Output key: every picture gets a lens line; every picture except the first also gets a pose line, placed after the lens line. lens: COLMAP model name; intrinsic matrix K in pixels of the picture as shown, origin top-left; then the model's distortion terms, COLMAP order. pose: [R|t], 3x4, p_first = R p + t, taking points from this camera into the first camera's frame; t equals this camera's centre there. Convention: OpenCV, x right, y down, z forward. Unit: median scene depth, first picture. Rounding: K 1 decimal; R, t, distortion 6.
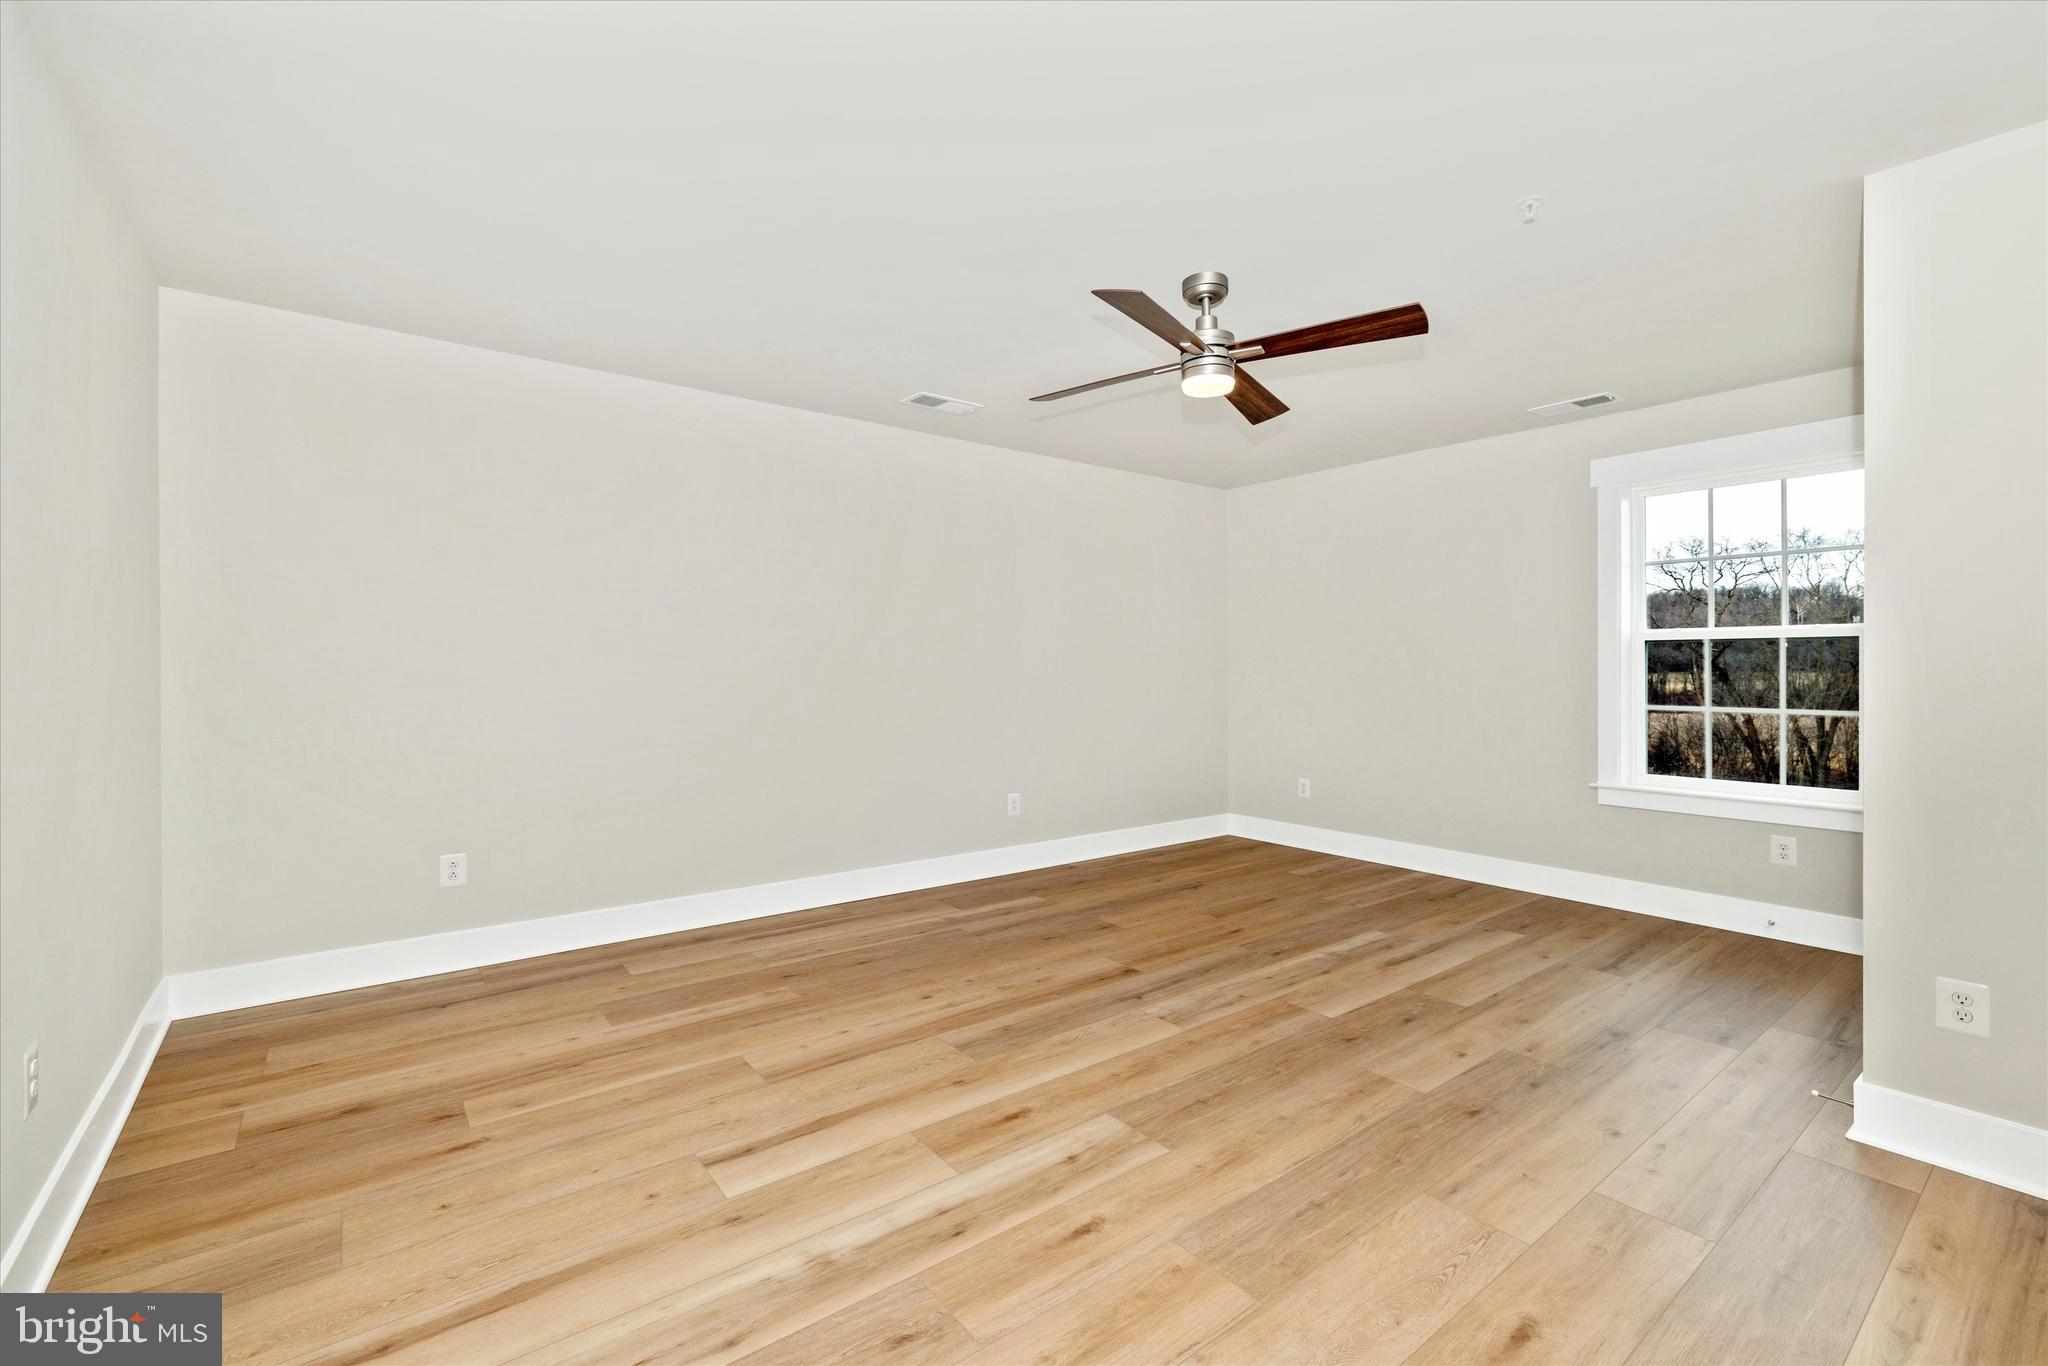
lens RADIAL K [[882.1, 0, 1032.7], [0, 882.1, 662.4], [0, 0, 1]] dist [-0.000836, -0.000198]
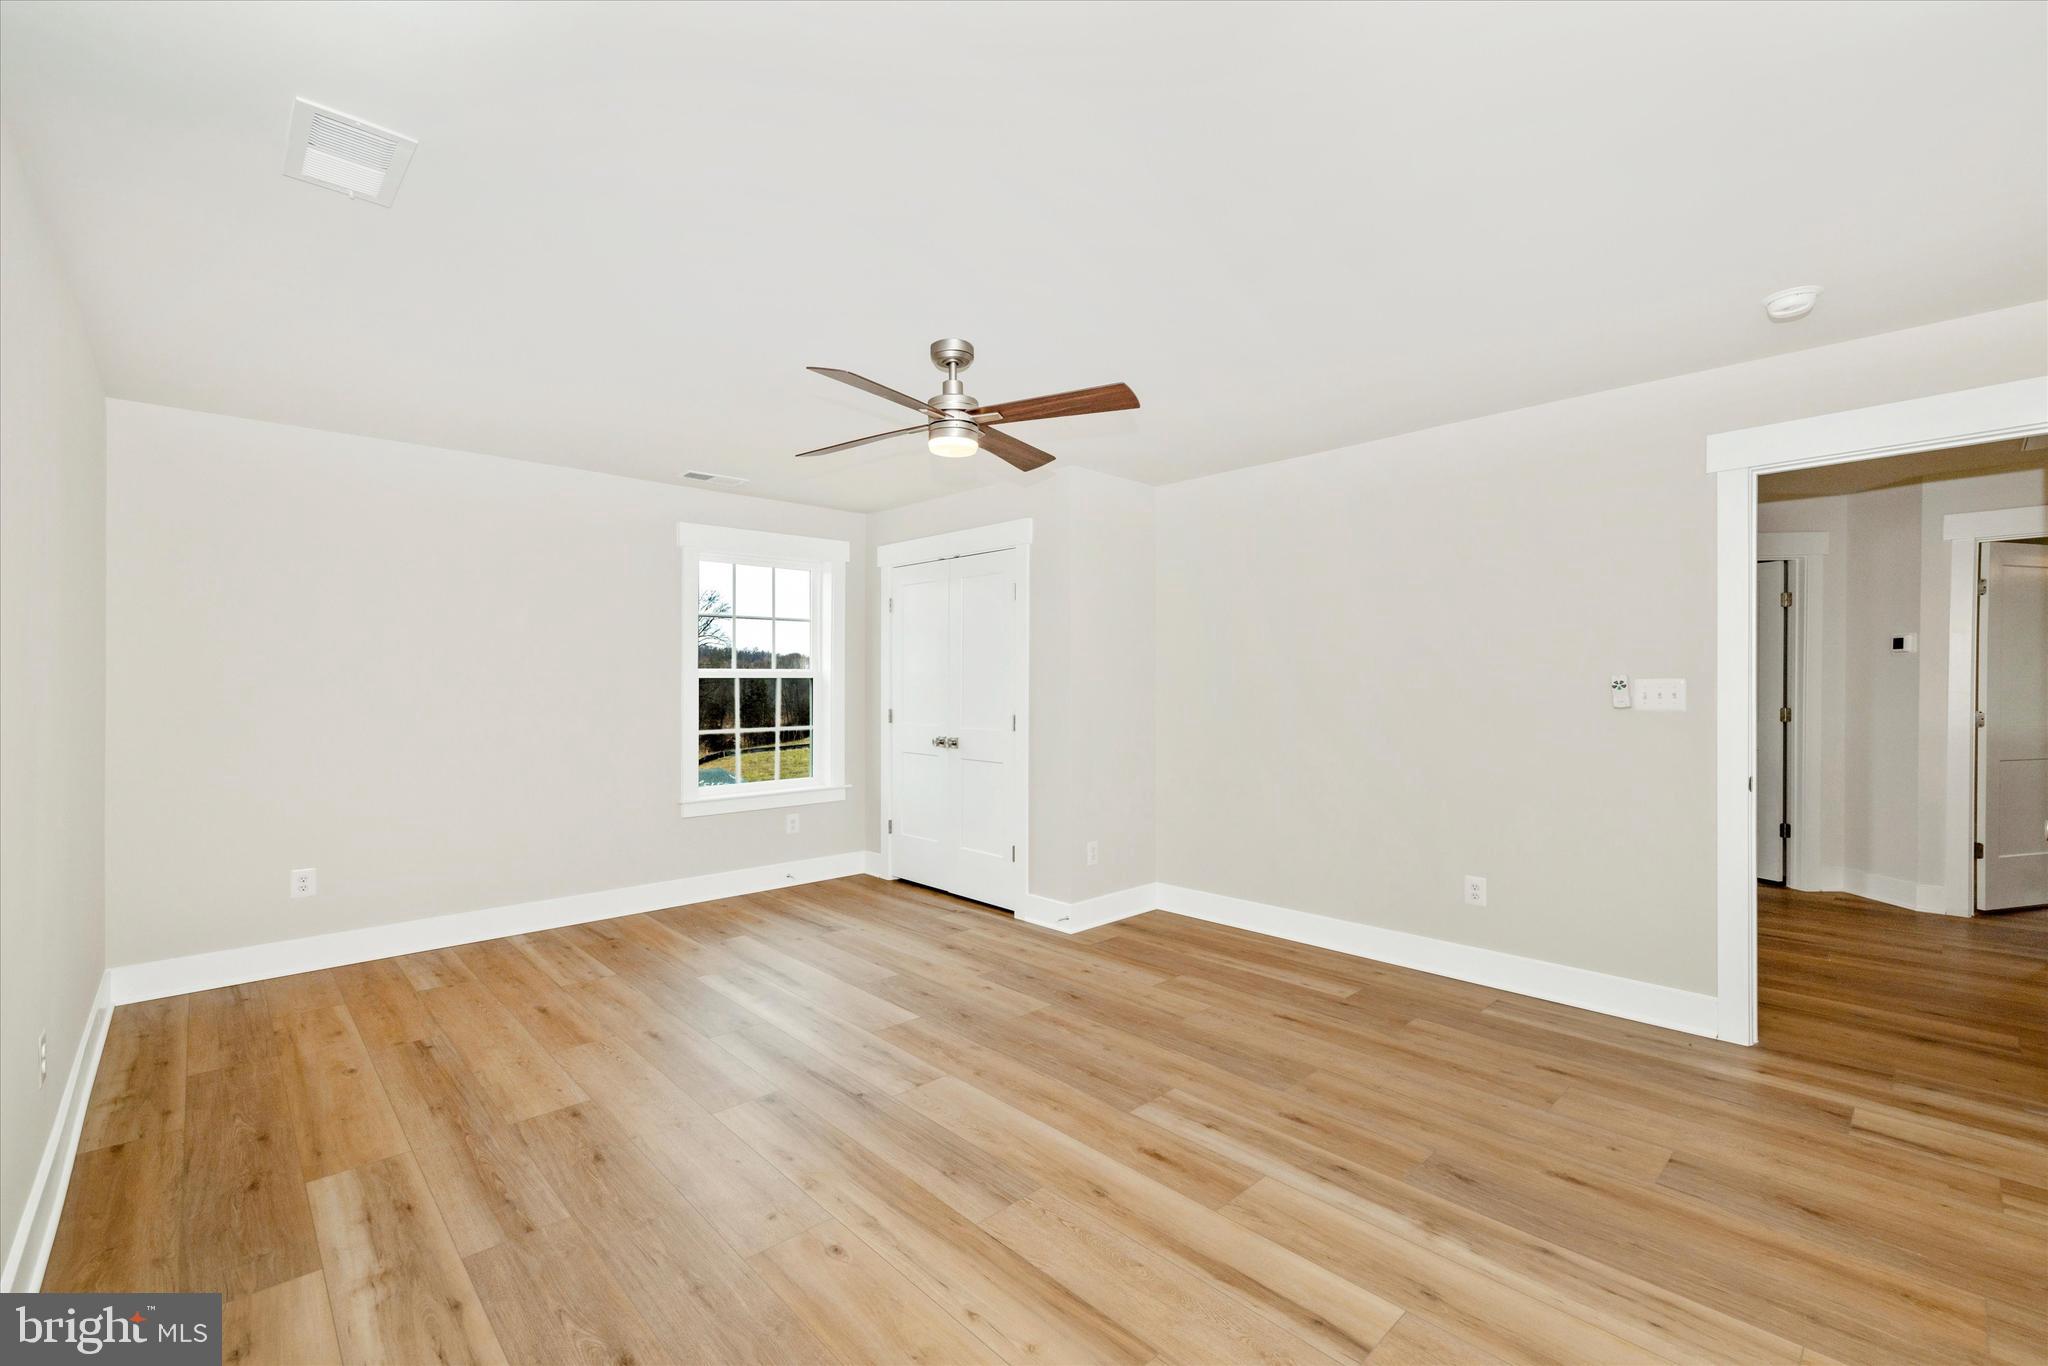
lens RADIAL K [[875.9, 0, 1019.7], [0, 875.9, 676.6], [0, 0, 1]] dist [-0.002246, 0.000060]
pose [[-0.093256, 0.003821, 0.995635, -0.843450], [-0.004851, 0.999979, -0.004292, -0.035358], [-0.995630, -0.005230, -0.093236, 1.027942]]
